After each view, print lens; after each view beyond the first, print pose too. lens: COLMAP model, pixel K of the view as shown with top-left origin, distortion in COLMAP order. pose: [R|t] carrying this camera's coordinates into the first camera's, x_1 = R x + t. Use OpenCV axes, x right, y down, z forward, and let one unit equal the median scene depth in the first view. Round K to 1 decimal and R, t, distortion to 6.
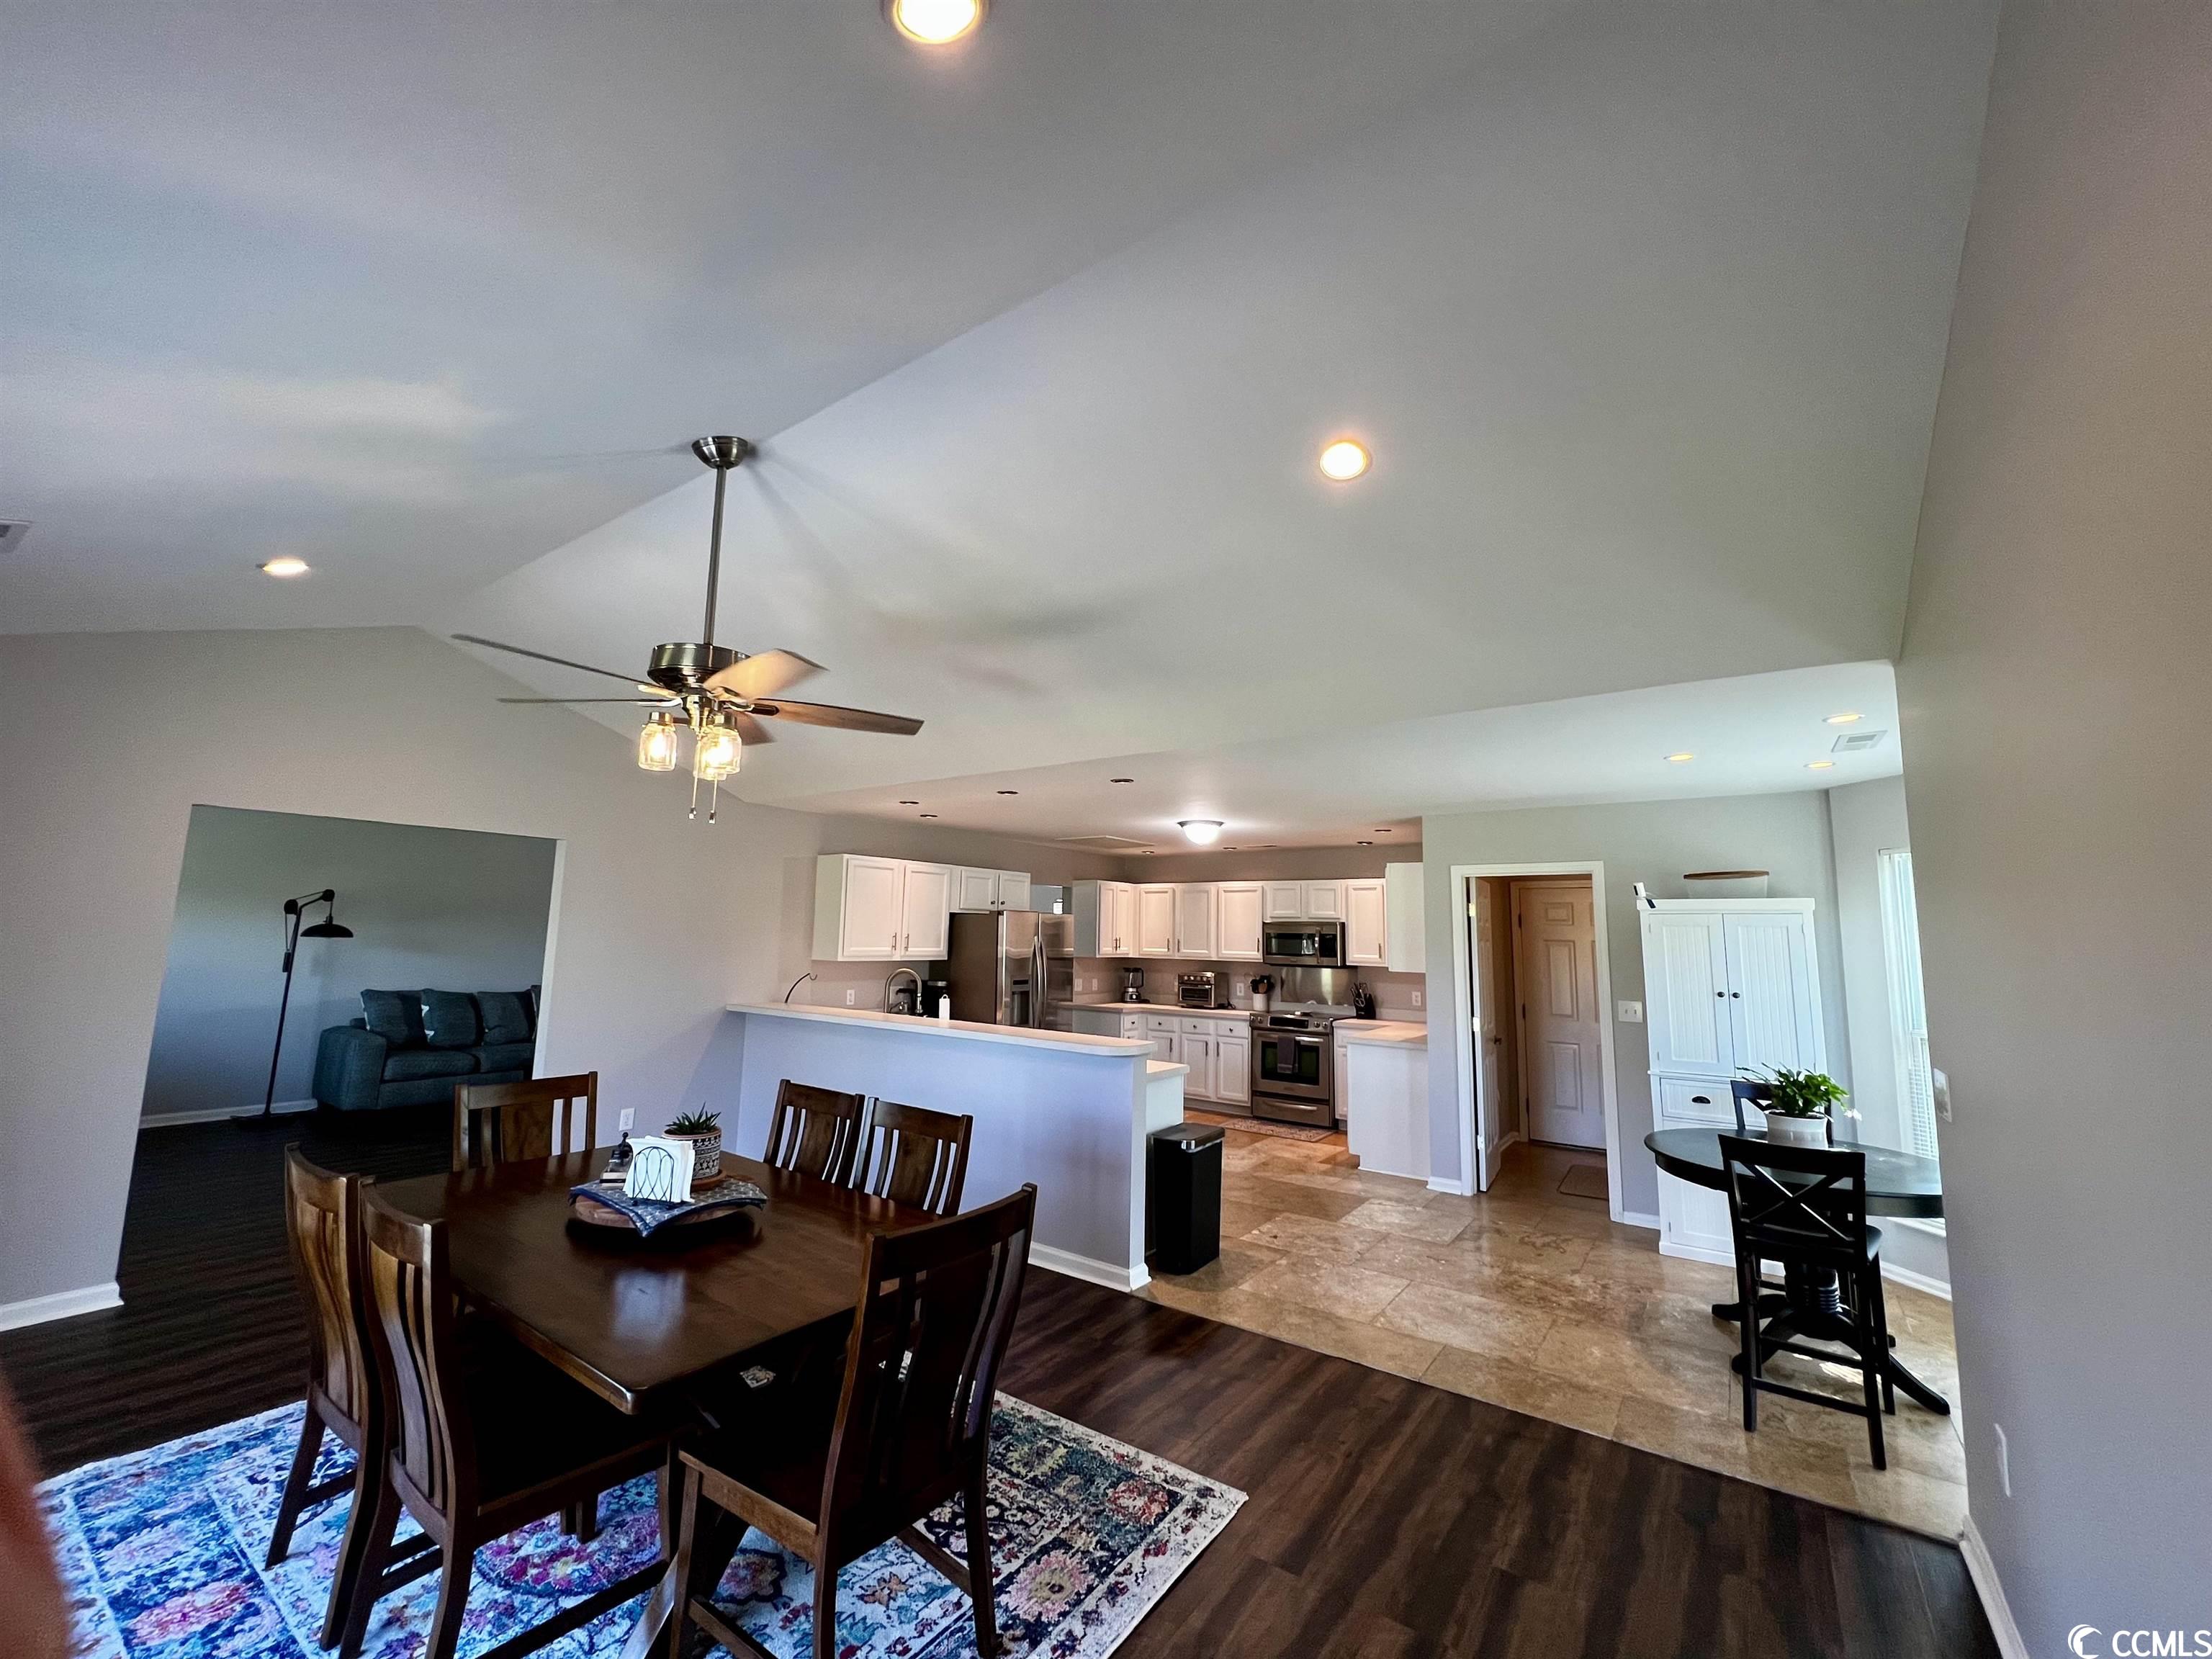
lens RADIAL K [[881.3, 0, 1097.9], [0, 881.3, 820.5], [0, 0, 1]] dist [-0.000065, 0.000016]
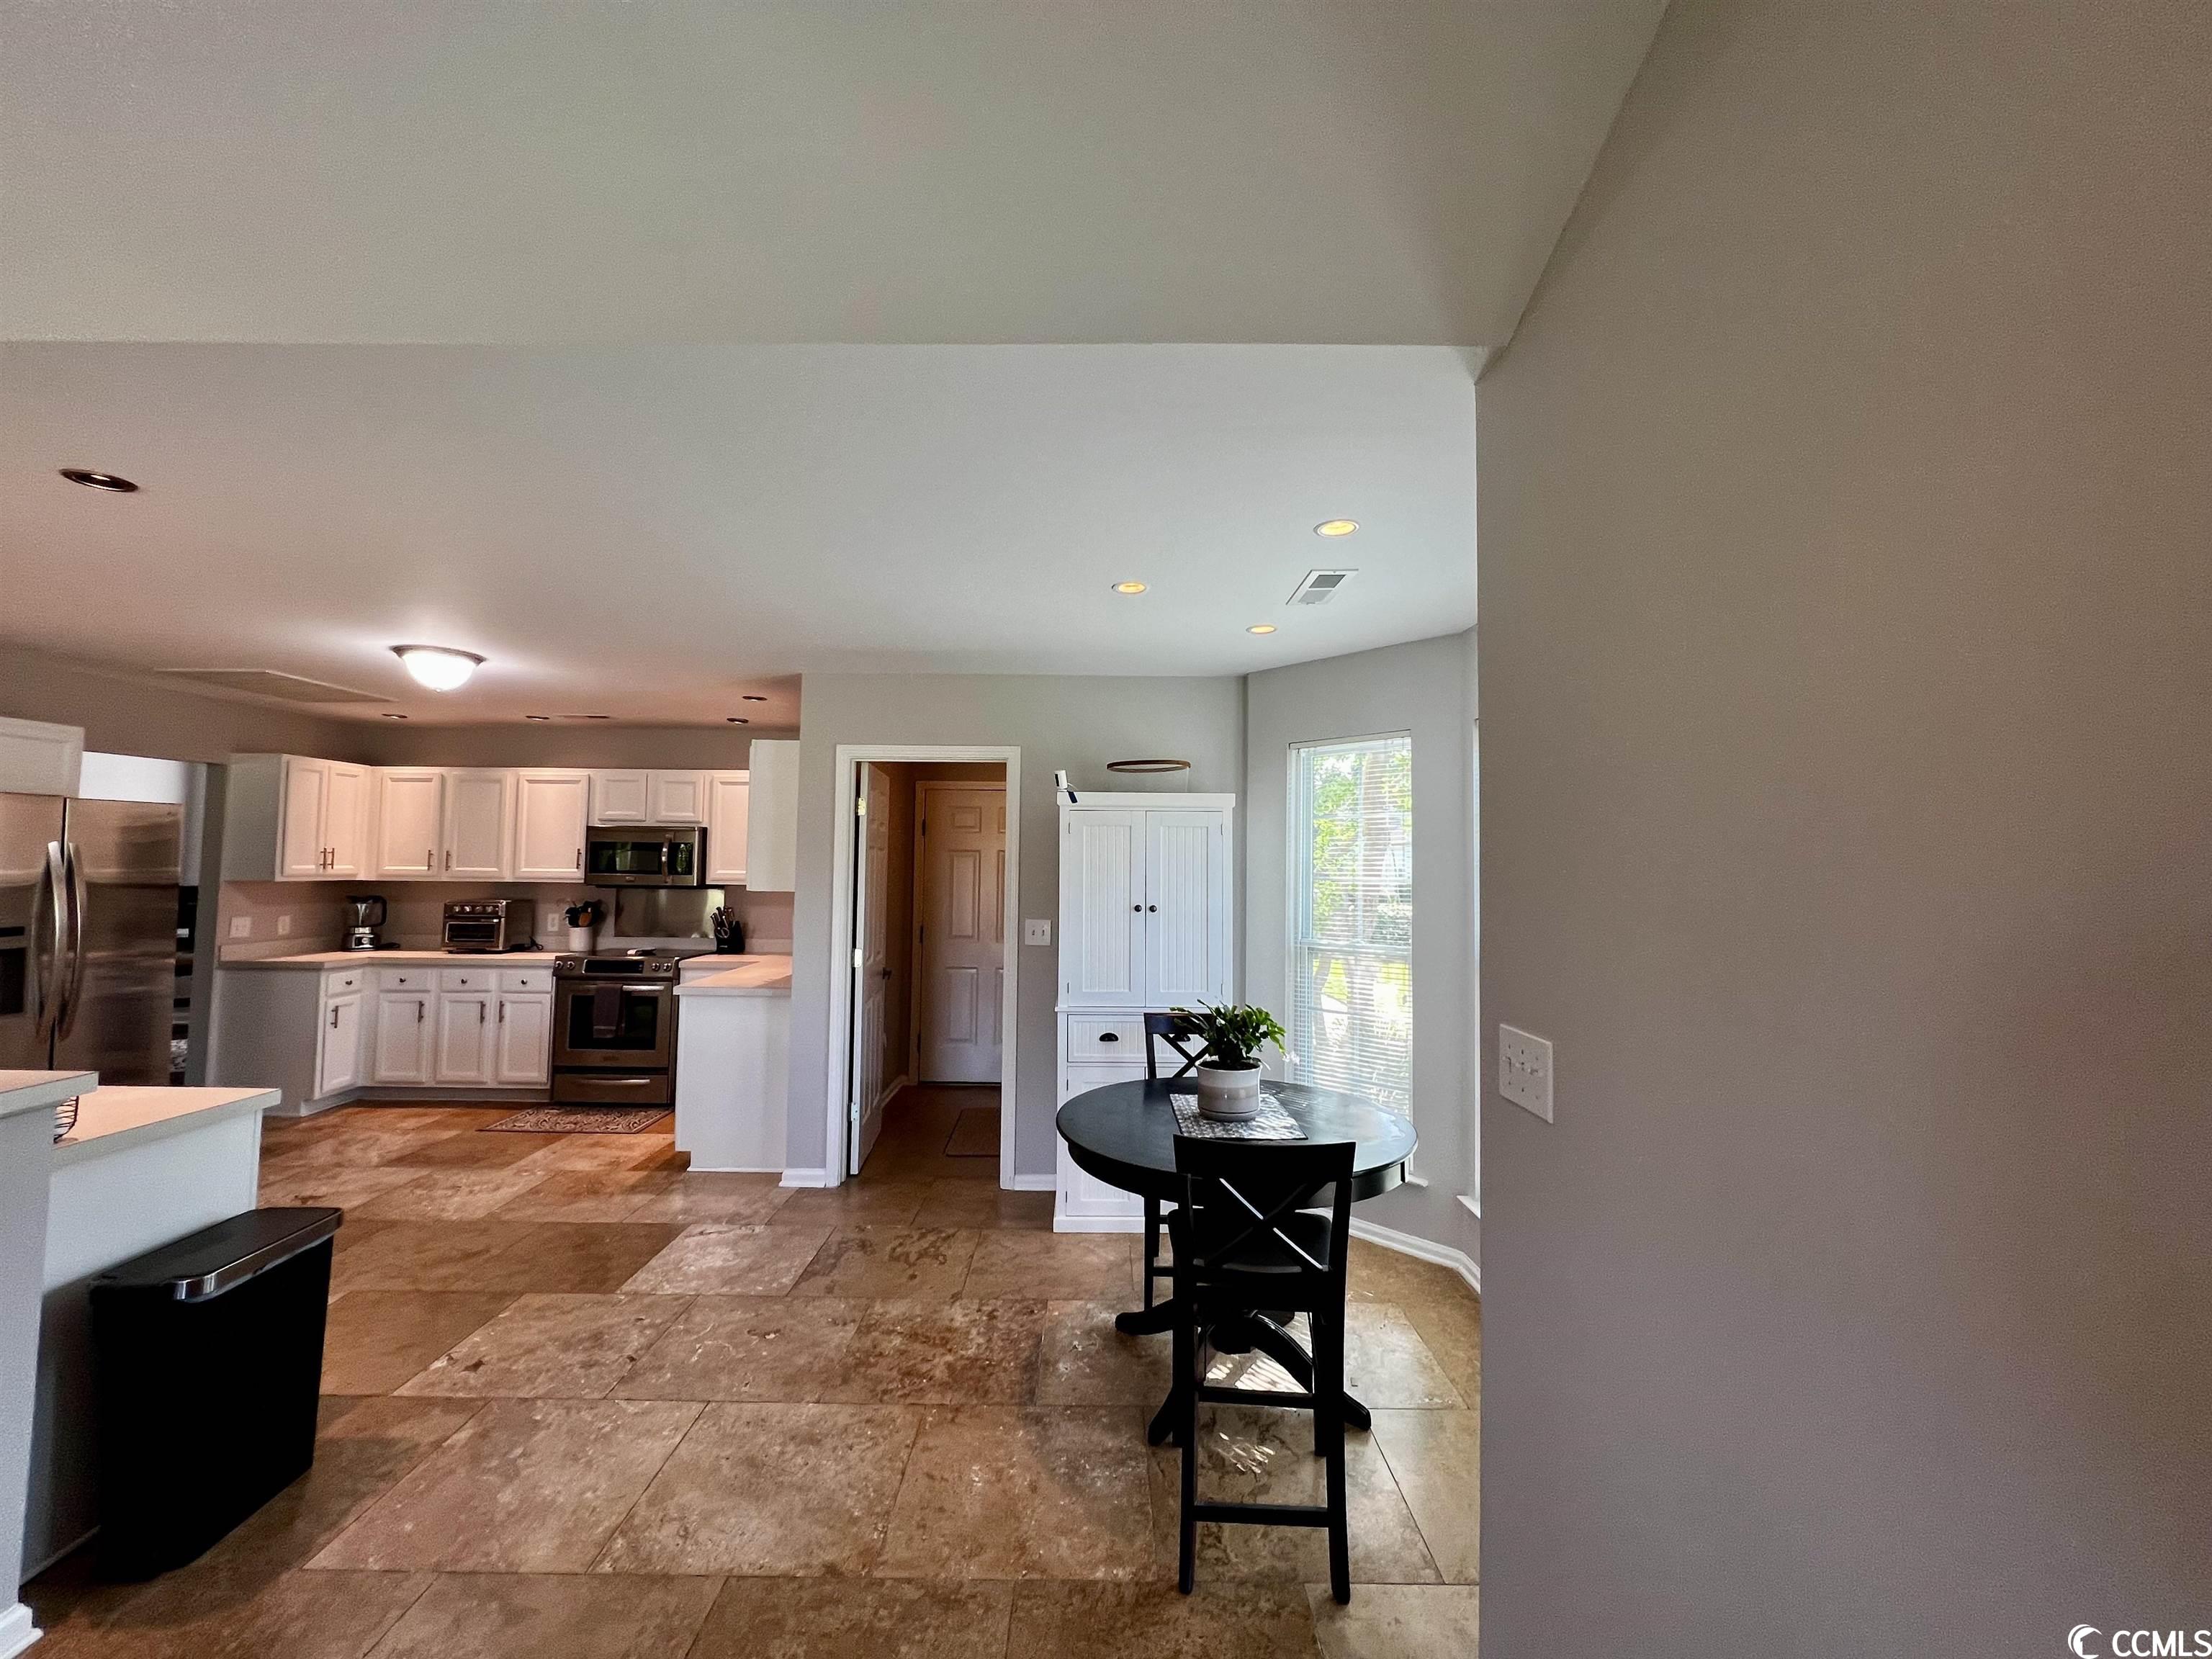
lens RADIAL K [[881.3, 0, 1097.9], [0, 881.3, 820.5], [0, 0, 1]] dist [-0.000065, 0.000016]
pose [[0.808747, 0.020201, 0.587810, 0.151299], [-0.072859, 0.995153, 0.066043, 0.050632], [-0.583627, -0.096239, 0.806299, 0.288087]]
